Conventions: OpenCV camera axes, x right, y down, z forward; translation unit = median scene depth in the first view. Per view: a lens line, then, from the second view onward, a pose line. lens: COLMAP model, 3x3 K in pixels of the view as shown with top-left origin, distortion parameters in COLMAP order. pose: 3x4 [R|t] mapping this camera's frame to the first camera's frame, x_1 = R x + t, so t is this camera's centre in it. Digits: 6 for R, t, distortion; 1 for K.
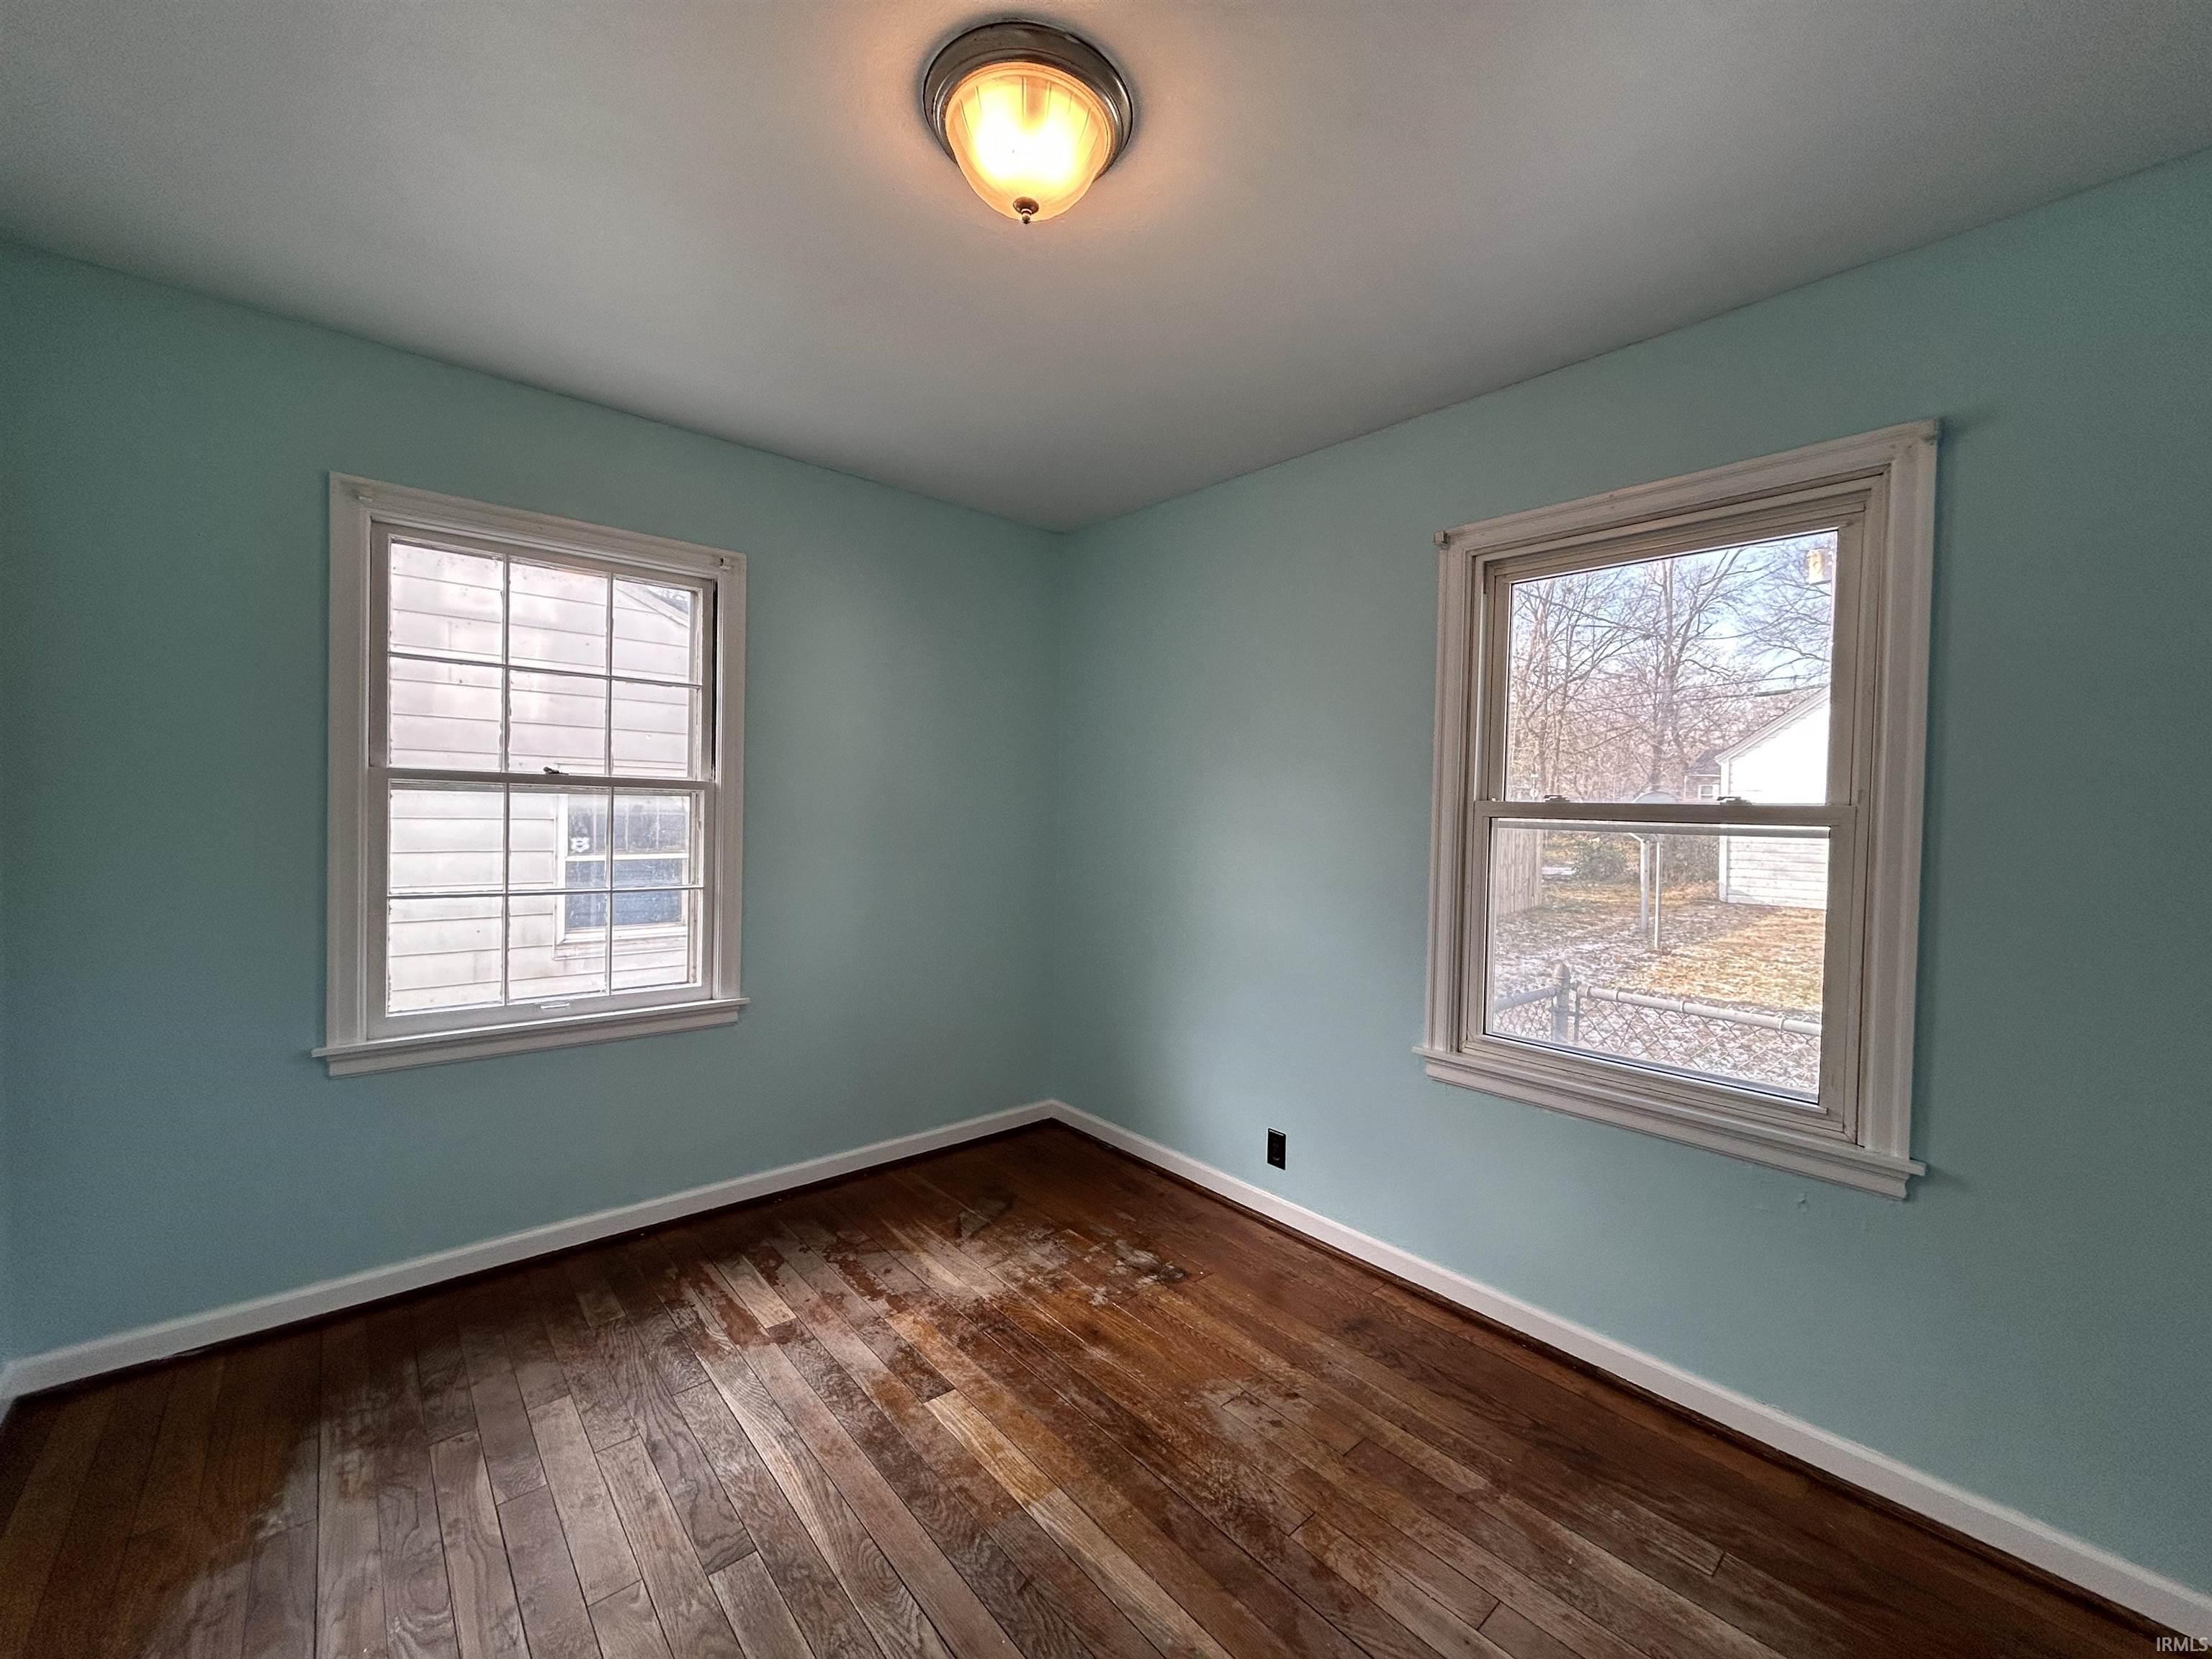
lens RADIAL K [[890.5, 0, 1109.5], [0, 890.5, 827.5], [0, 0, 1]] dist [-0.000788, 0.006265]
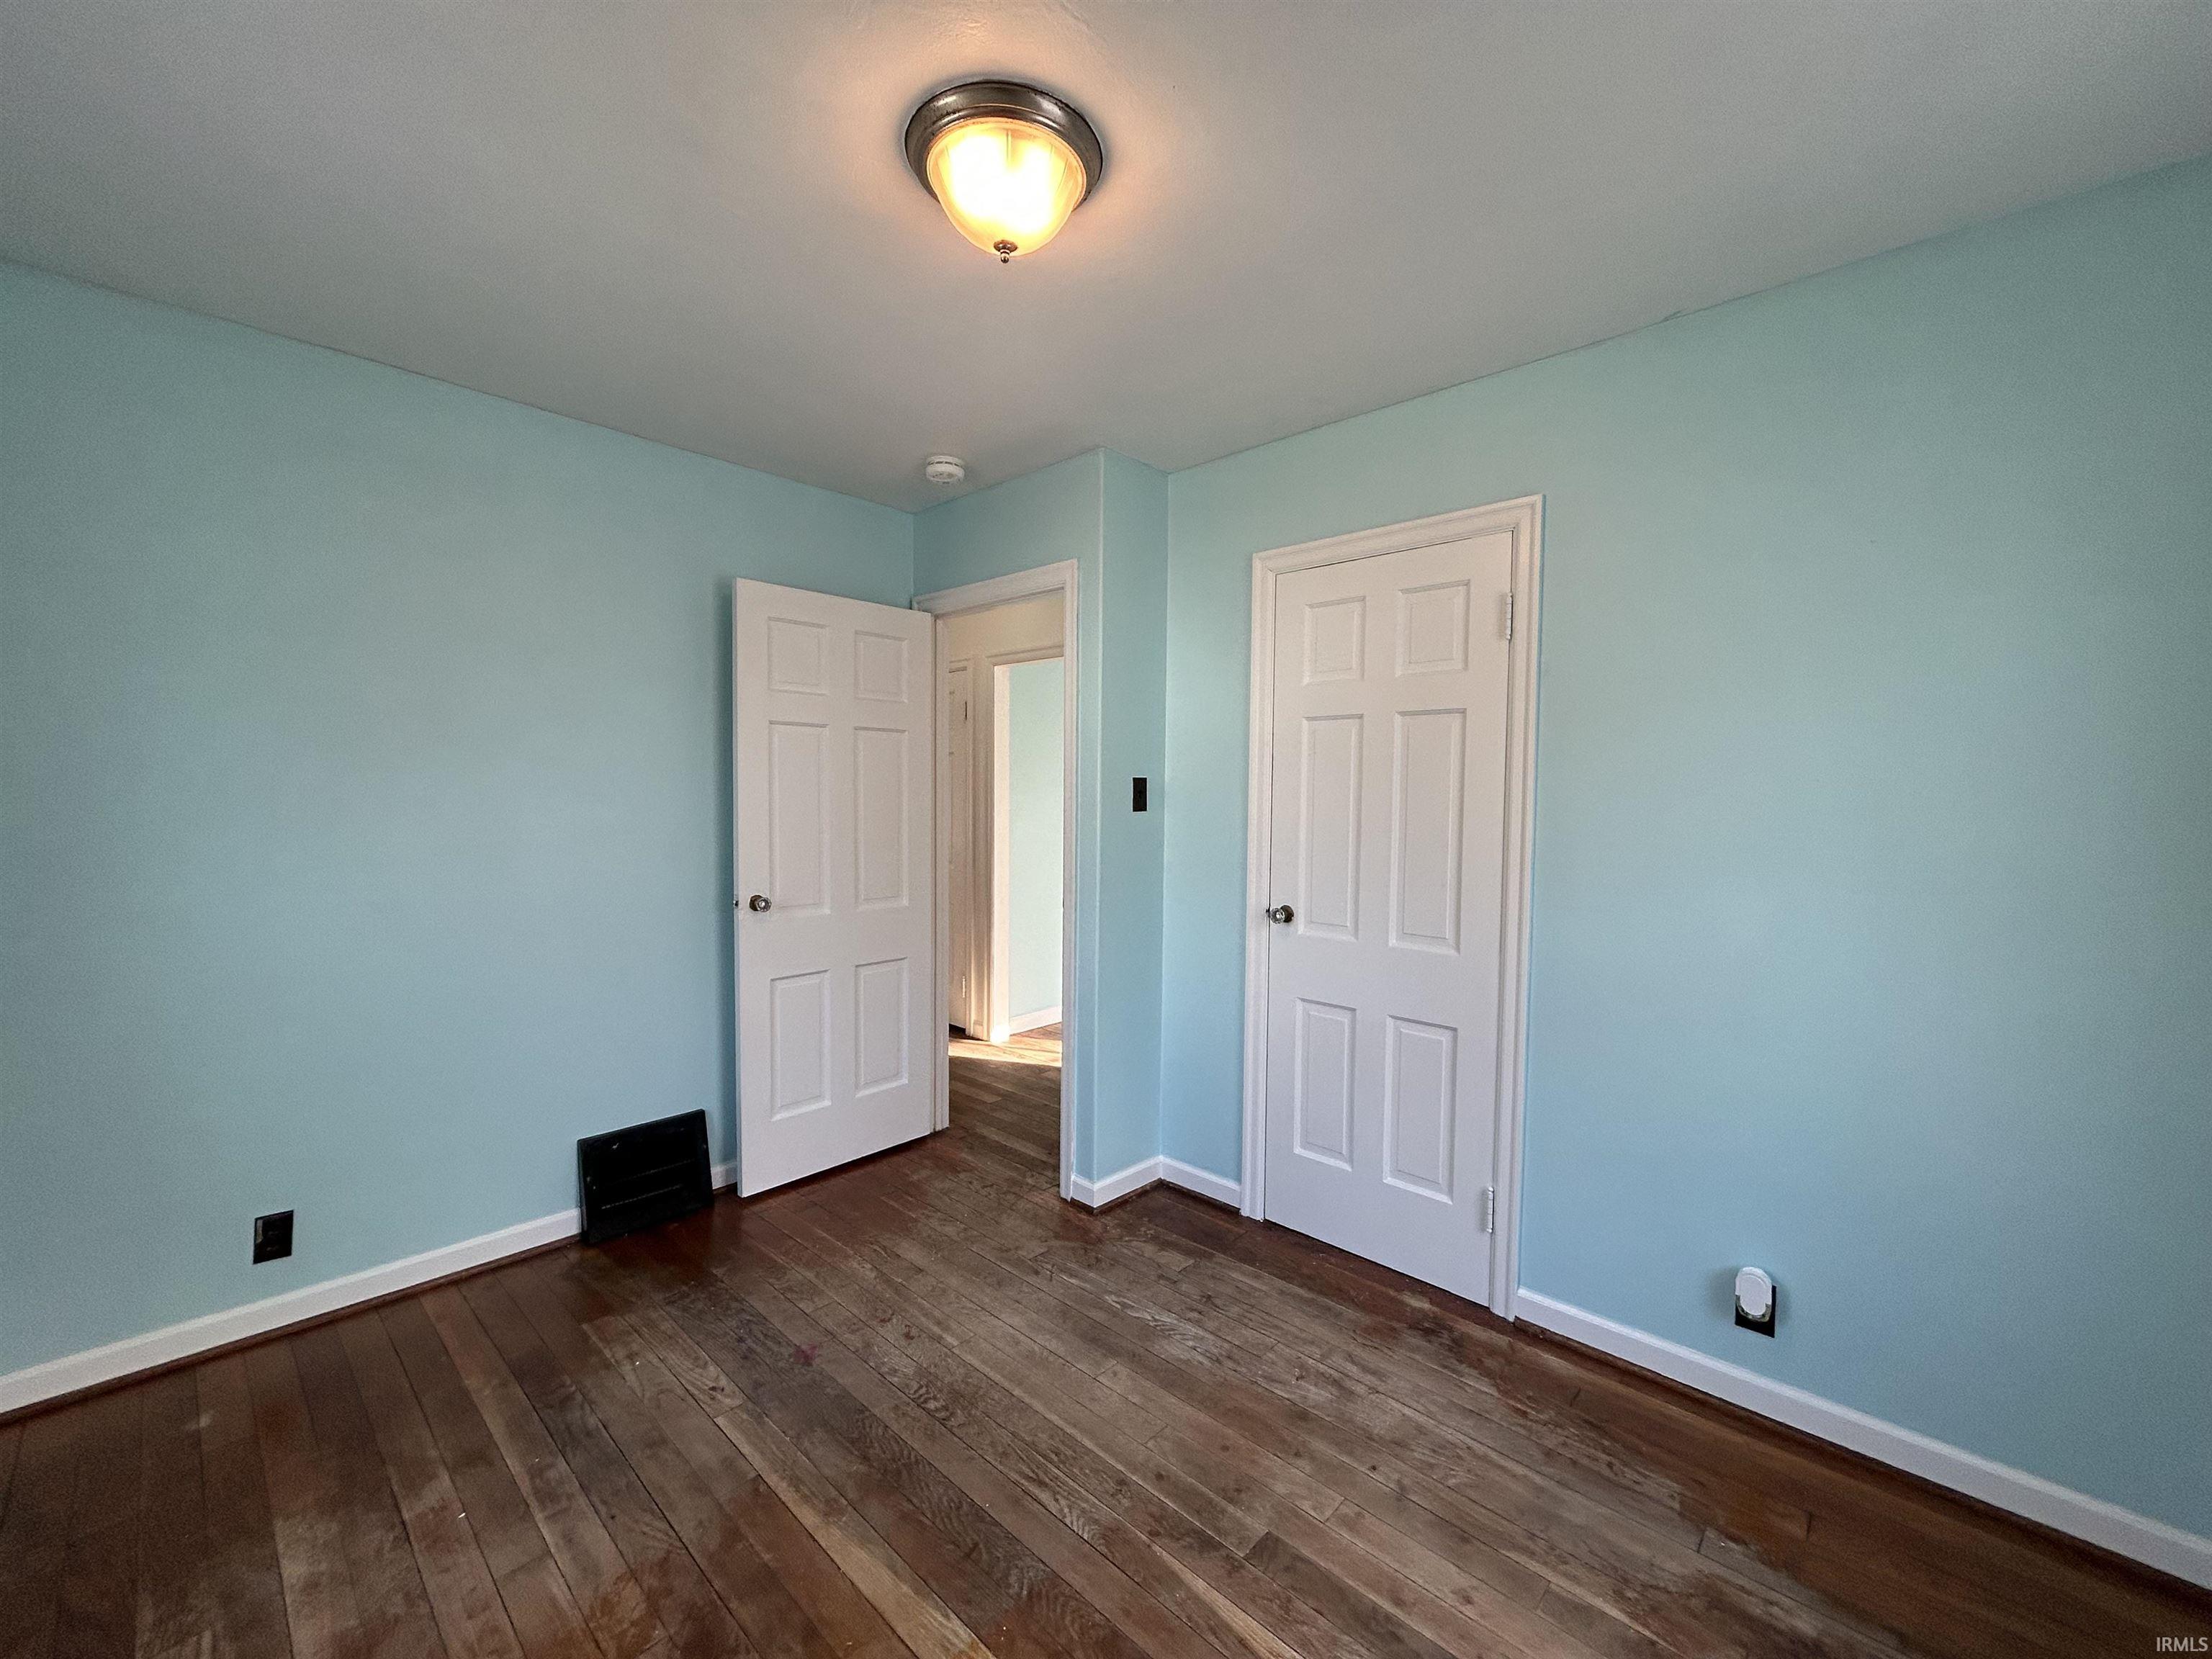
lens RADIAL K [[890.5, 0, 1109.5], [0, 890.5, 827.5], [0, 0, 1]] dist [-0.000788, 0.006265]
pose [[-0.995044, -0.024743, -0.096308, -0.131878], [-0.031480, 0.997115, 0.069072, -0.073466], [0.094321, 0.071761, -0.992952, 1.961088]]
